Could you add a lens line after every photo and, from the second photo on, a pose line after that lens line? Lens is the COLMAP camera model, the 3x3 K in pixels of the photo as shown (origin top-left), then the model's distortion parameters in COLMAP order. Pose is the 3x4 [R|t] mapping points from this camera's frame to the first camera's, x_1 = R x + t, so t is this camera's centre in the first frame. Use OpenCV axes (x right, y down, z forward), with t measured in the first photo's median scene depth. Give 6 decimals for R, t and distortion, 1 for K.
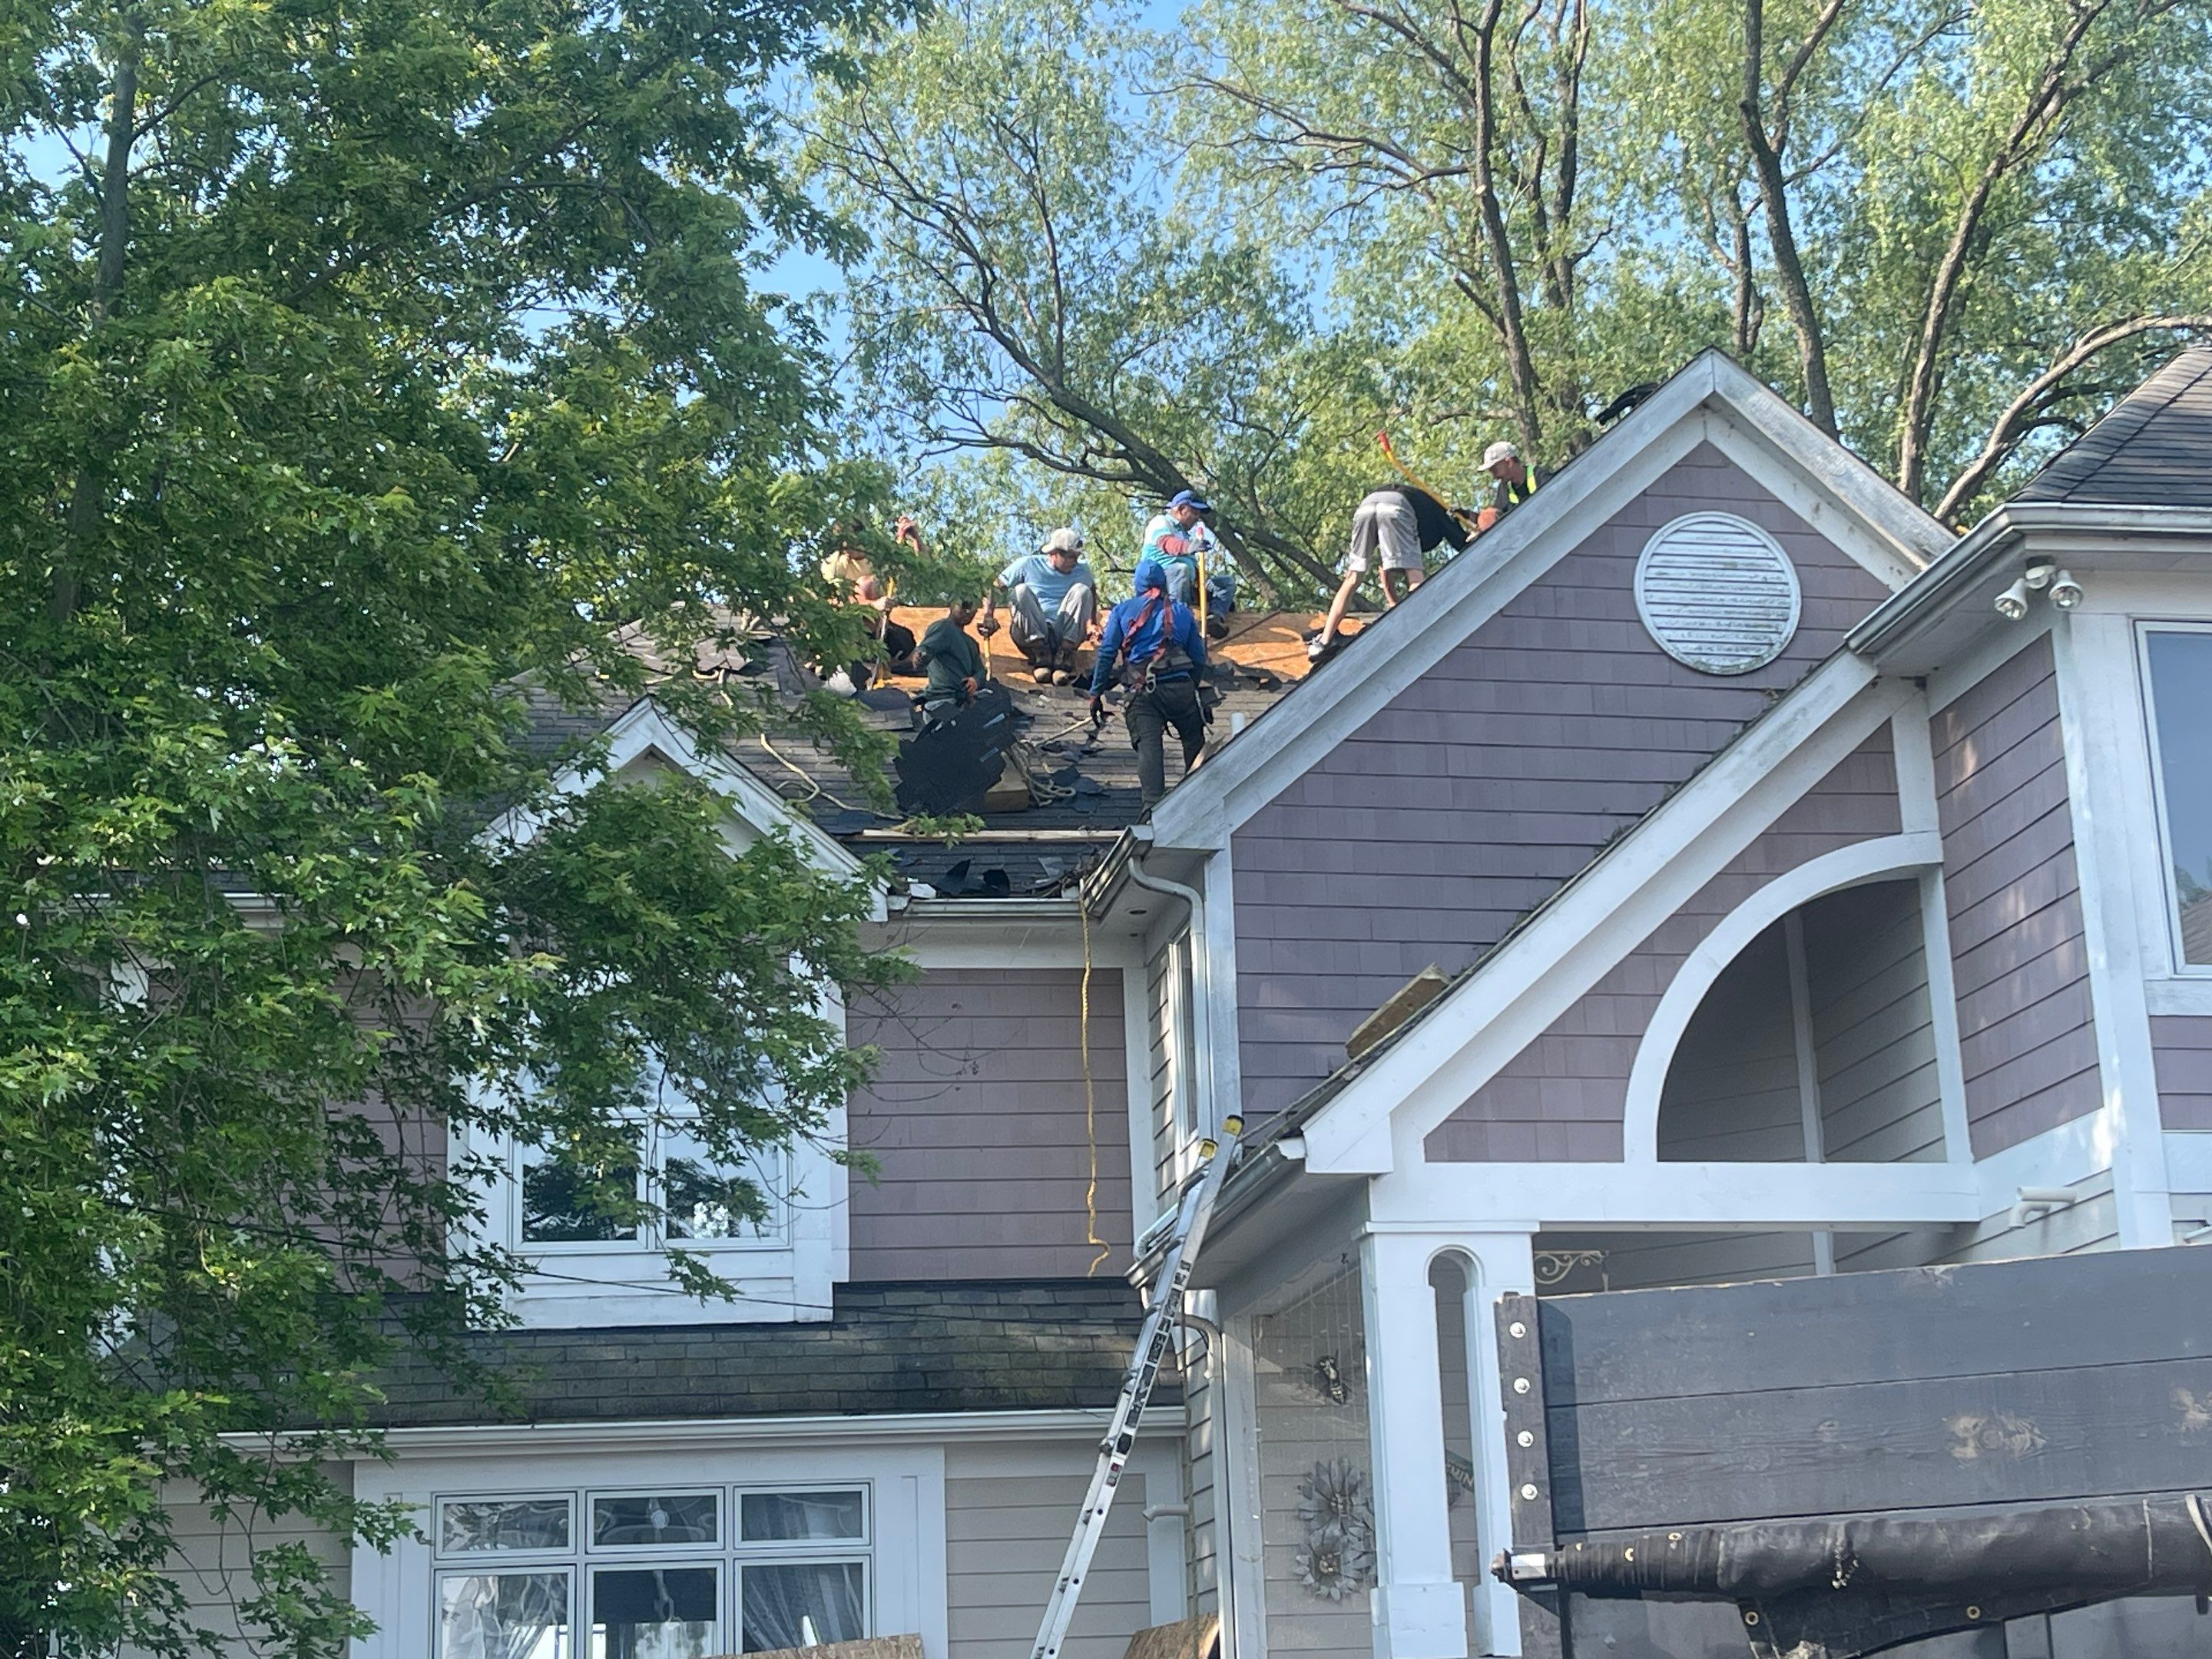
lens RADIAL K [[3488.4, 0, 1099.3], [0, 3488.4, 846.1], [0, 0, 1]] dist [0.091495, 0.000000]
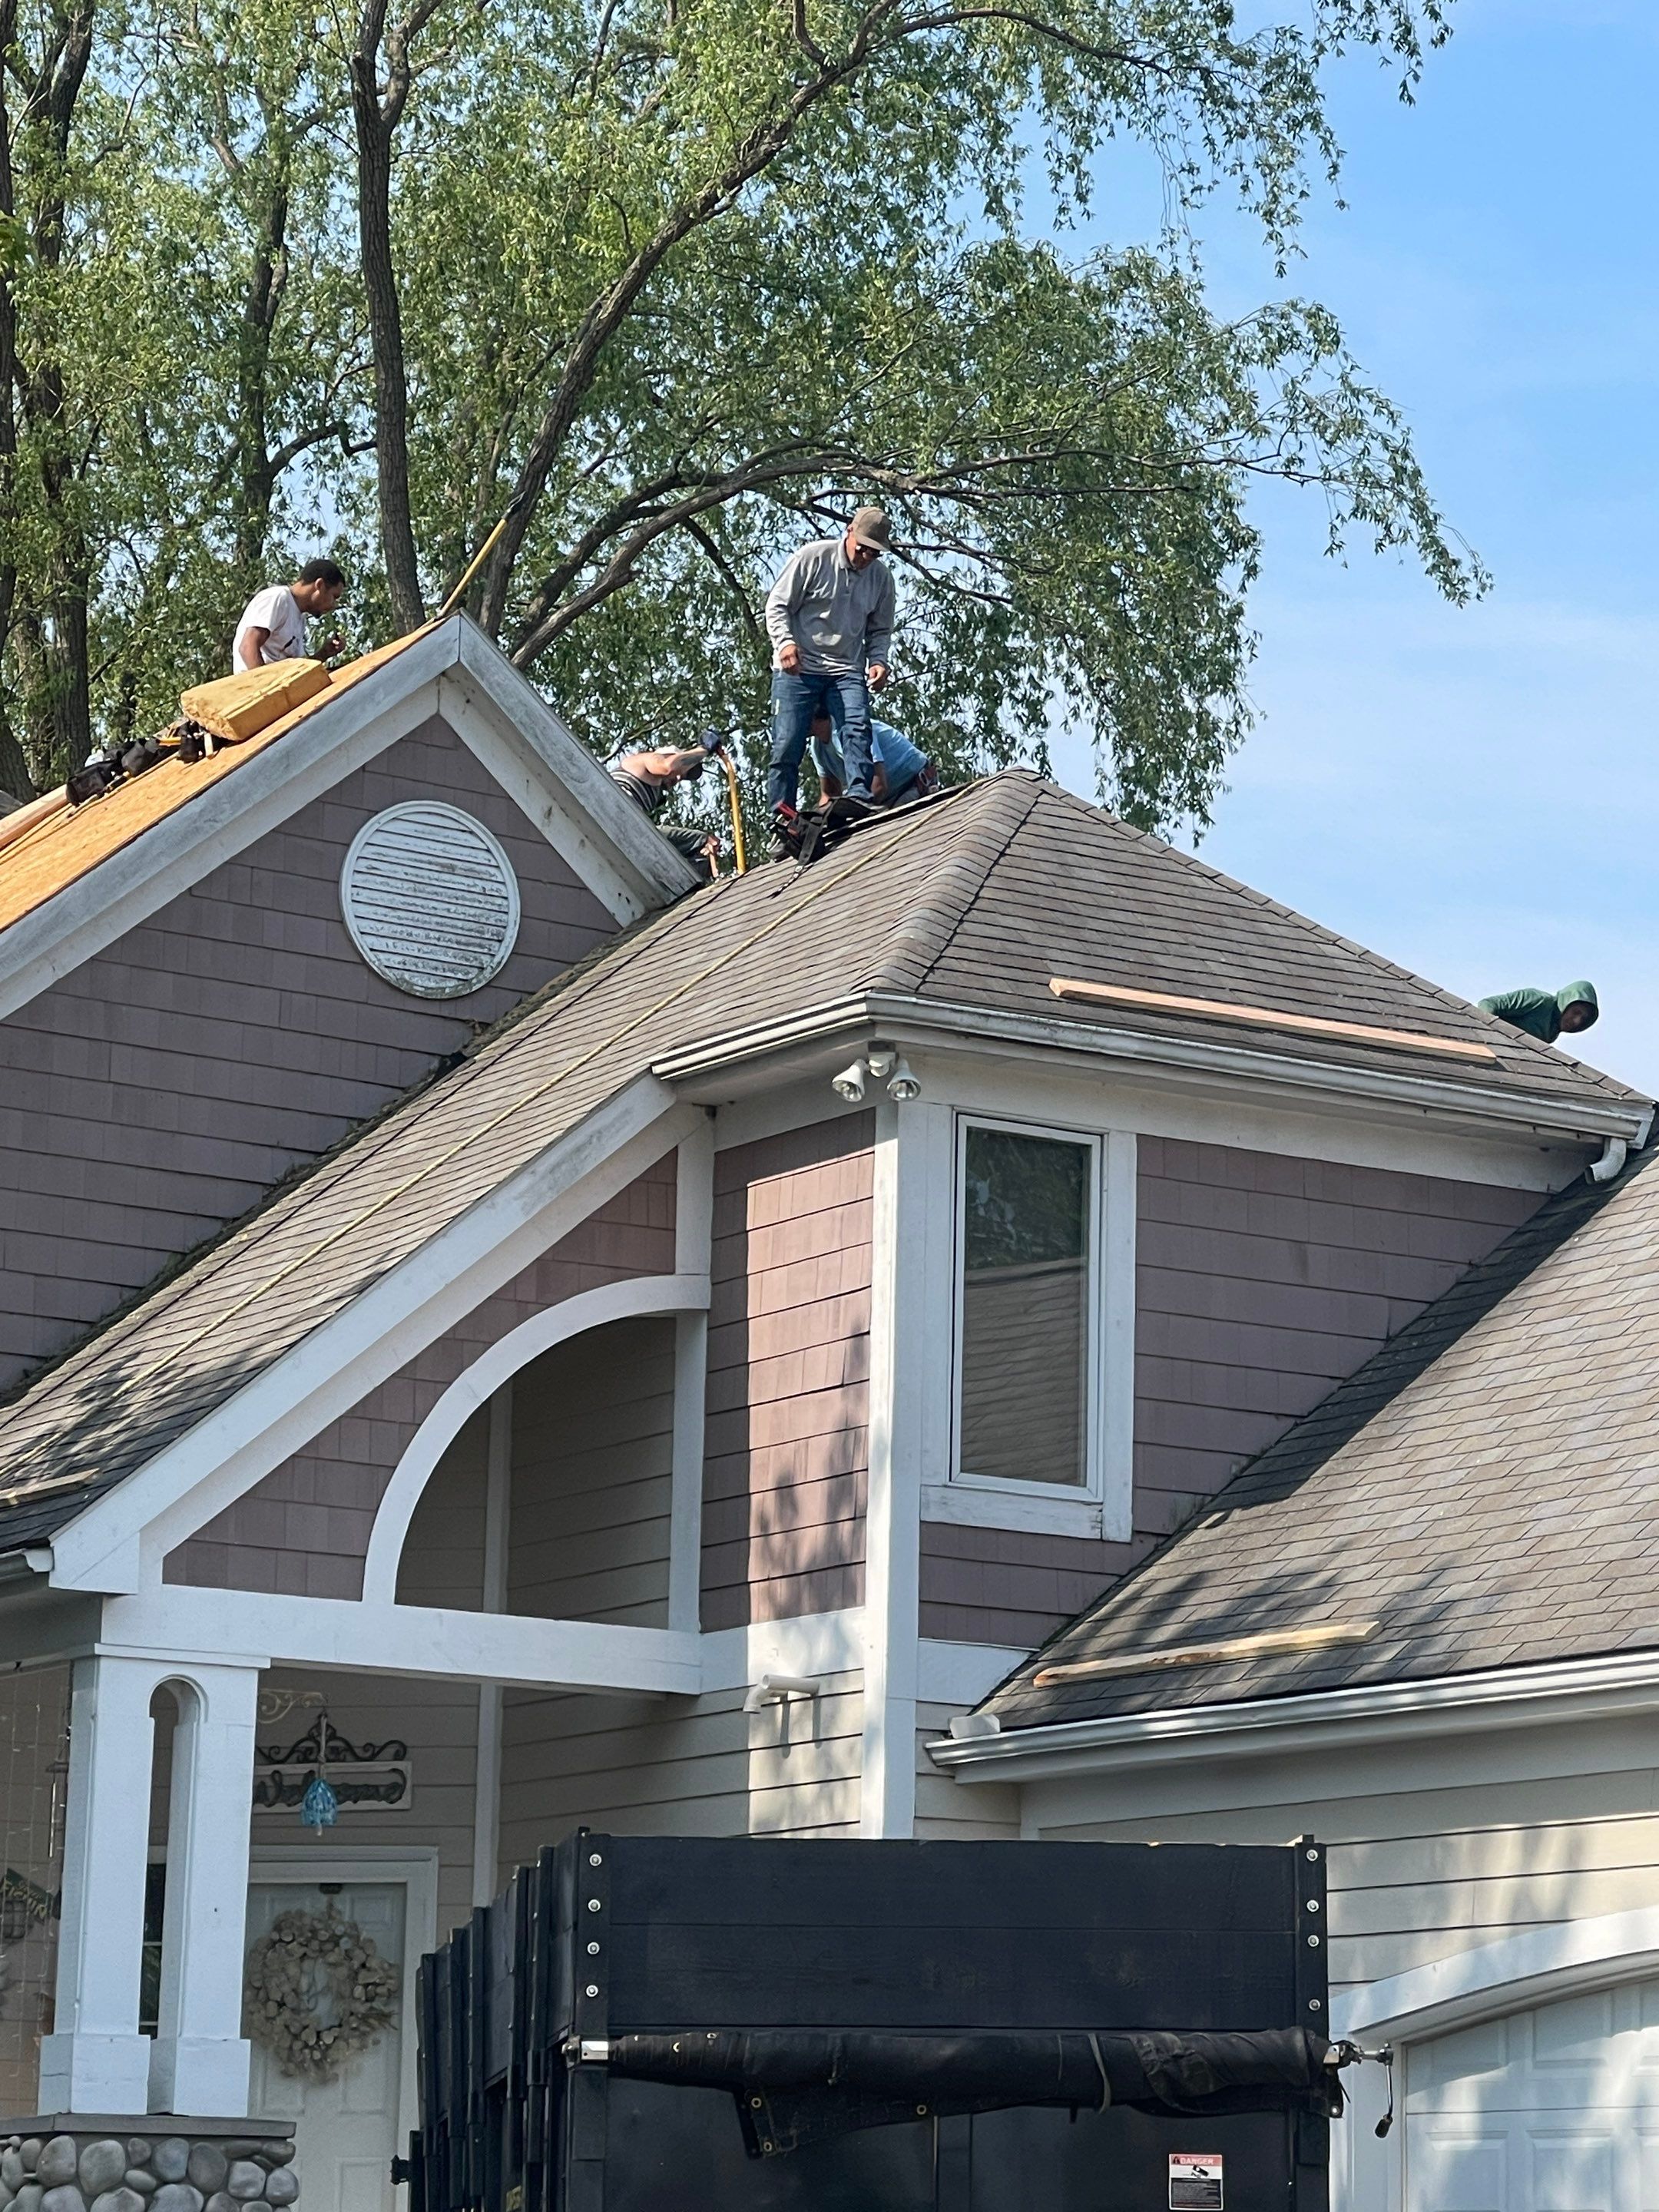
lens RADIAL K [[6306.4, 0, 834.7], [0, 6306.4, 1116.0], [0, 0, 1]] dist [0.248939, 0.000000]
pose [[0.925708, 0.127083, 0.356251, -0.338843], [-0.151004, 0.987722, 0.040037, -0.119956], [-0.346789, -0.090858, 0.933532, -0.586489]]
